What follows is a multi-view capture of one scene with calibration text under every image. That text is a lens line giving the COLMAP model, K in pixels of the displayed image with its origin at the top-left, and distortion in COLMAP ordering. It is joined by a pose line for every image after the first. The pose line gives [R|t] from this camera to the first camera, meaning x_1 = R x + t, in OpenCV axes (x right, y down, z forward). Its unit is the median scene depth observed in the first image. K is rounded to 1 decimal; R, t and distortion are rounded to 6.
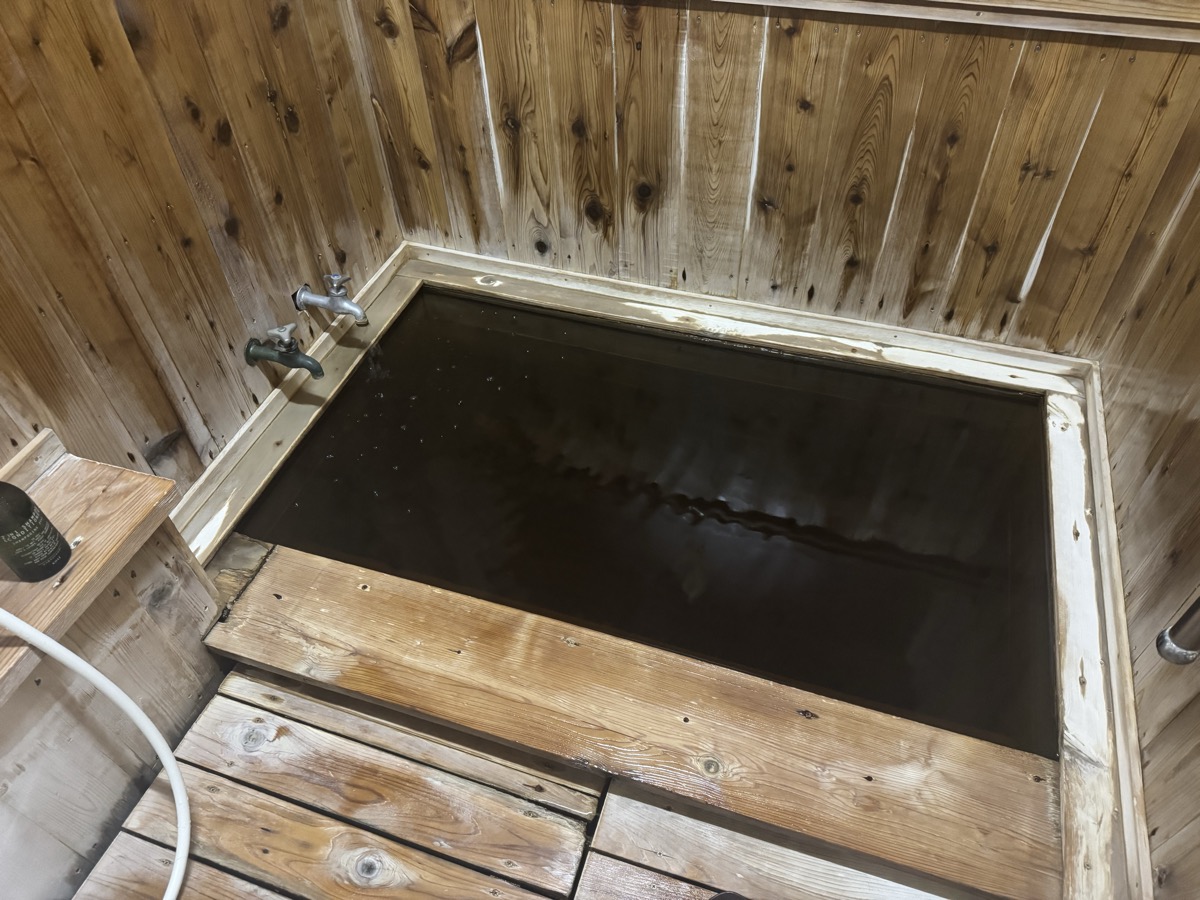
lens RADIAL K [[855.5, 0, 593.9], [0, 855.5, 456.3], [0, 0, 1]] dist [0.039510, -0.049216]
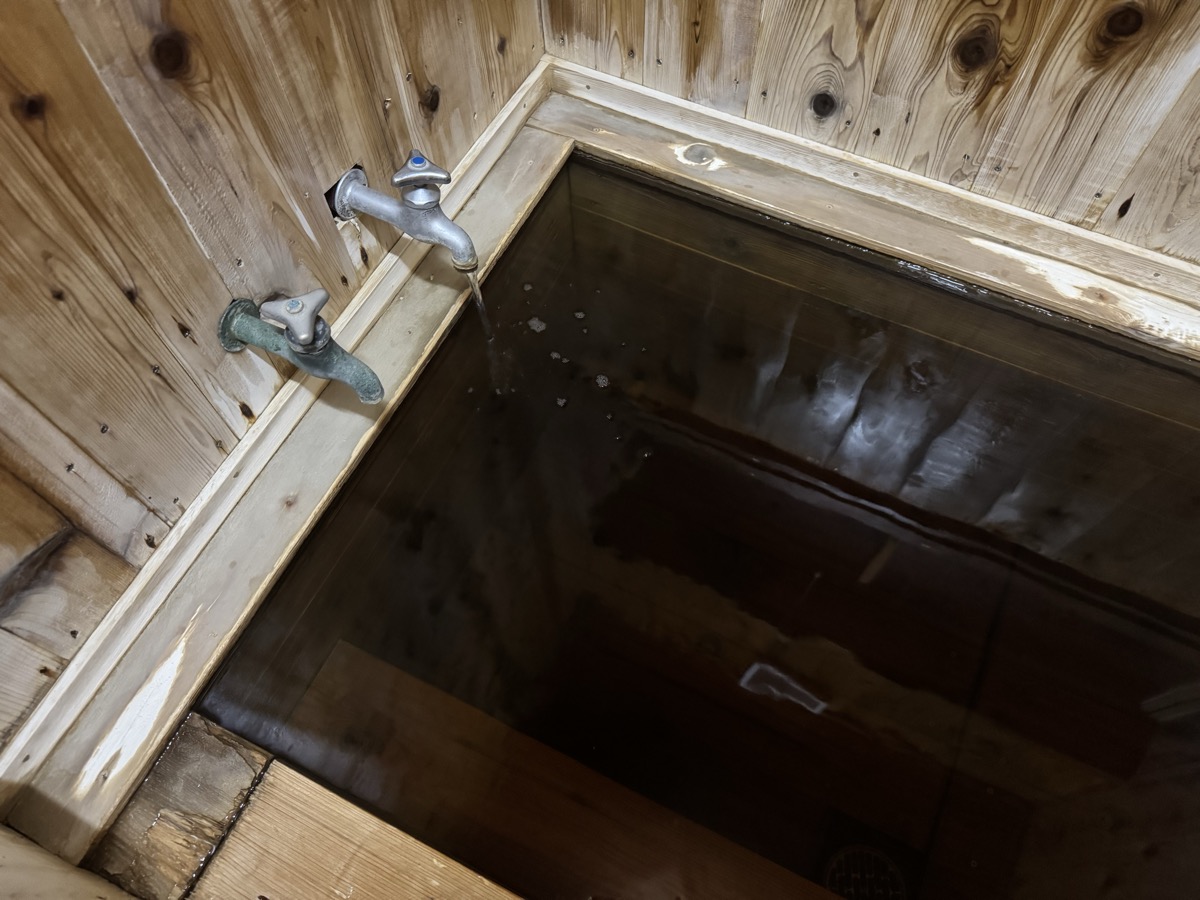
lens RADIAL K [[855.5, 0, 594.8], [0, 855.5, 456.4], [0, 0, 1]] dist [0.039510, -0.049216]
pose [[0.991363, 0.123740, -0.043460, -0.181553], [-0.108188, 0.958899, 0.262312, -0.206291], [0.074133, -0.255345, 0.964004, 0.566268]]
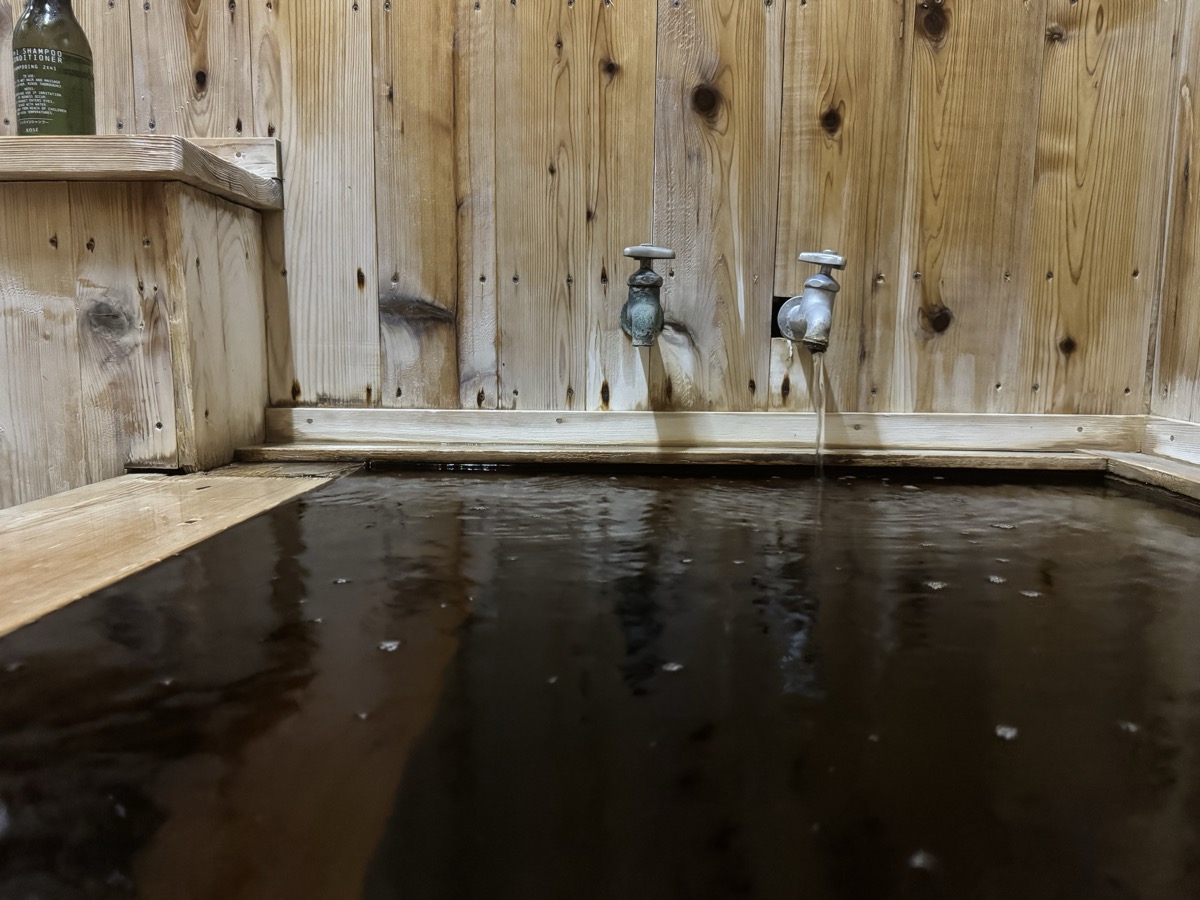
lens RADIAL K [[855.5, 0, 605.7], [0, 855.5, 464.1], [0, 0, 1]] dist [0.039510, -0.049216]
pose [[0.270322, 0.172927, -0.947112, 0.187452], [-0.716927, 0.692756, -0.078137, 0.015682], [0.642605, 0.700133, 0.311244, 0.909222]]
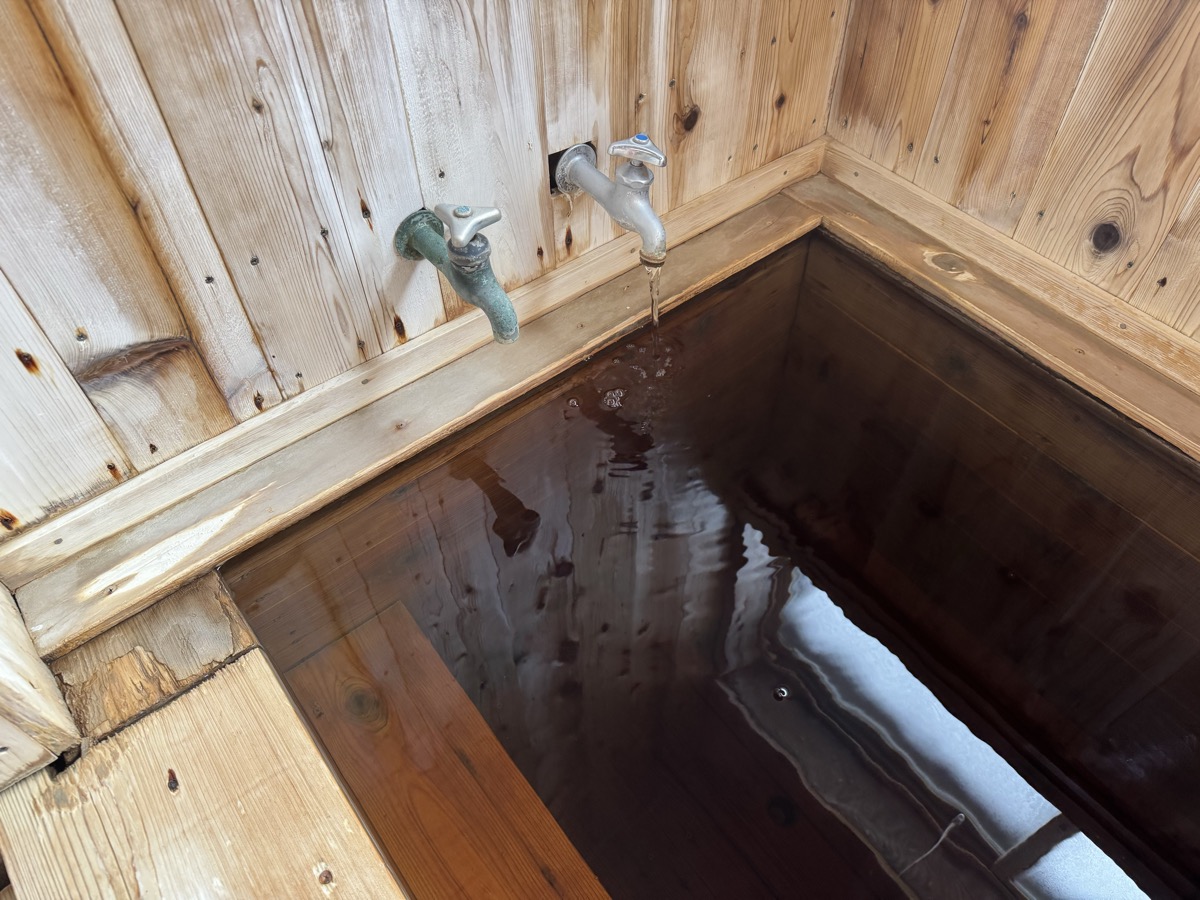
lens RADIAL K [[855.5, 0, 597.6], [0, 855.5, 454.9], [0, 0, 1]] dist [0.039510, -0.049216]
pose [[0.837595, 0.435167, -0.330249, -0.105771], [-0.410042, 0.900258, 0.146294, -0.127457], [0.360972, 0.012881, 0.932488, 0.617025]]
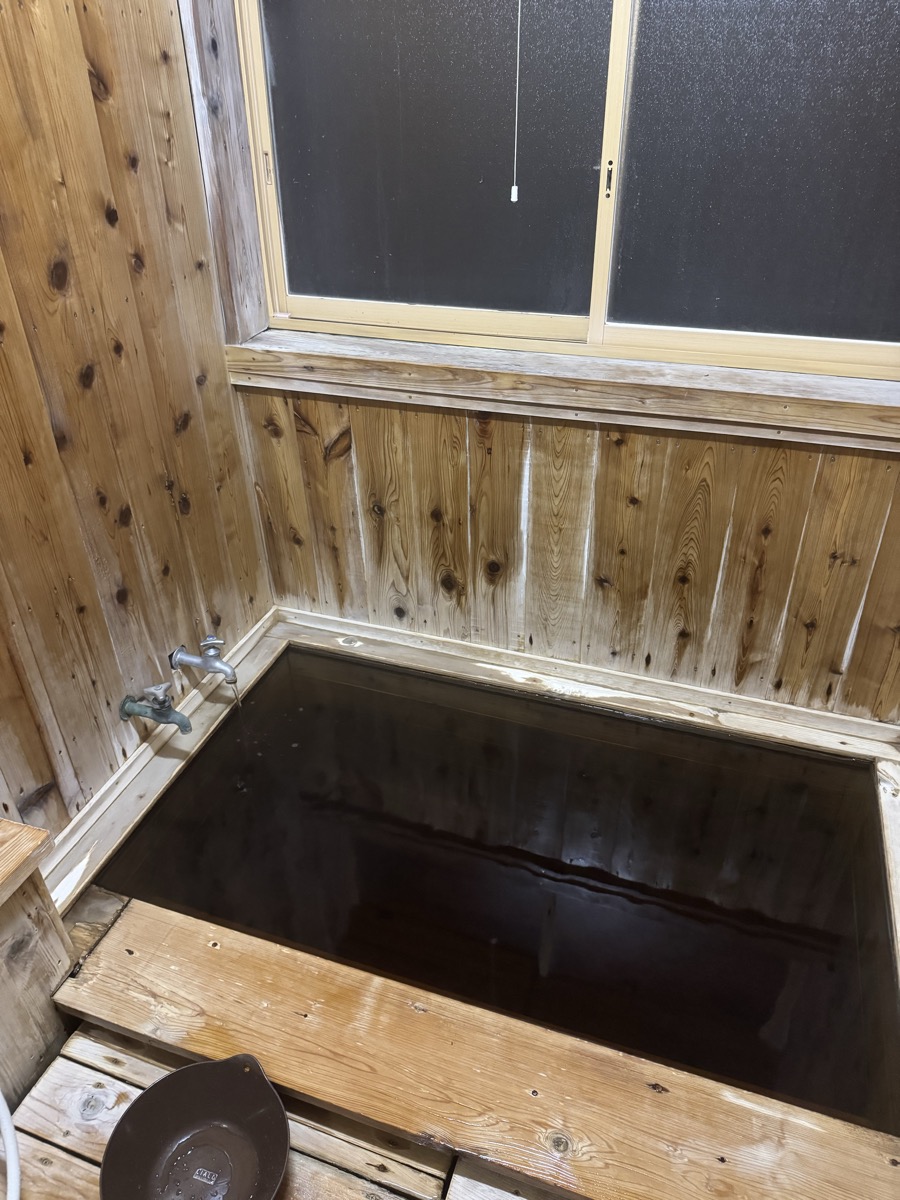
lens RADIAL K [[851.9, 0, 444.9], [0, 851.9, 605.8], [0, 0, 1]] dist [0.059668, -0.079893]
pose [[0.999863, 0.016195, -0.003282, -0.000735], [-0.016515, 0.972670, -0.231605, -0.003802], [-0.000559, 0.231627, 0.972804, -0.071117]]
